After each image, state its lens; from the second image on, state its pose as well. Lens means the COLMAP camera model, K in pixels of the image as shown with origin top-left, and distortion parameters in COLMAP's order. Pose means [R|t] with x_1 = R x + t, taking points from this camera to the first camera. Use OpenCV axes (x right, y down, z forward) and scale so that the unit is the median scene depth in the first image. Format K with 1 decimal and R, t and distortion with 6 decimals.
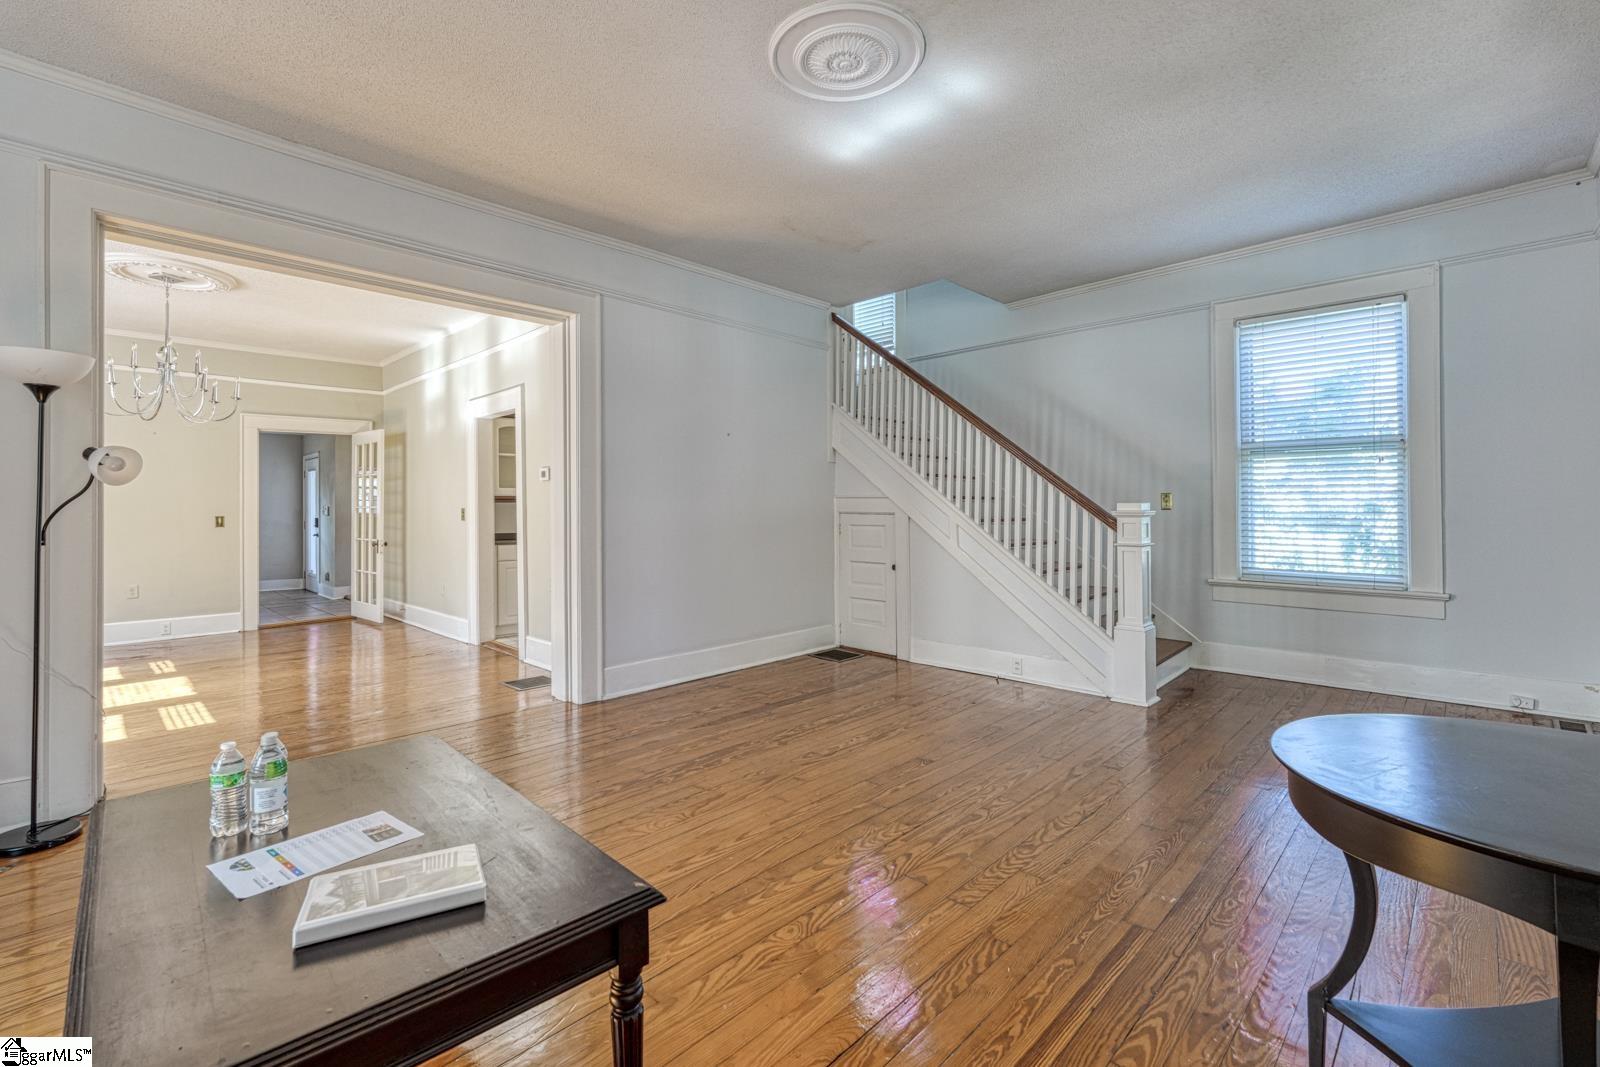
lens RADIAL K [[709.8, 0, 793.4], [0, 709.8, 503.4], [0, 0, 1]] dist [0.002160, 0.000383]
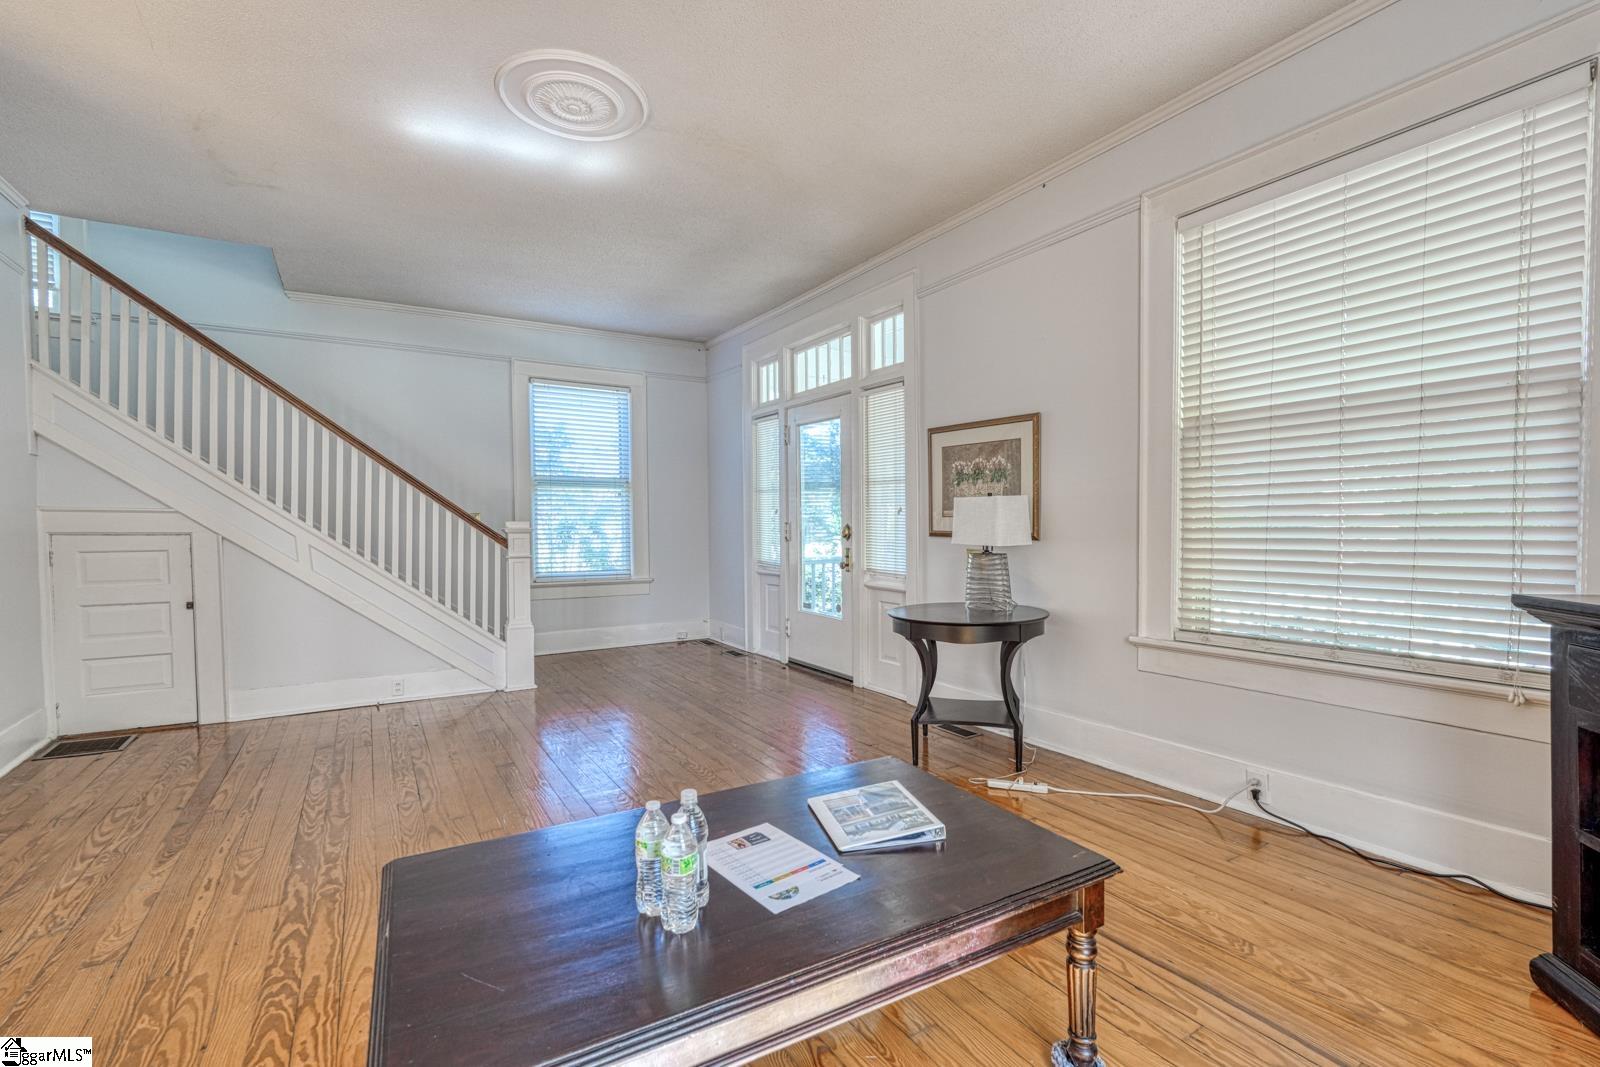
lens RADIAL K [[709.8, 0, 798.6], [0, 709.8, 532.2], [0, 0, 1]] dist [0.002160, 0.000383]
pose [[0.252889, -0.006857, 0.967471, -0.559853], [-0.000804, 0.999973, 0.007298, 0.009090], [-0.967495, -0.002624, 0.252876, 0.251339]]
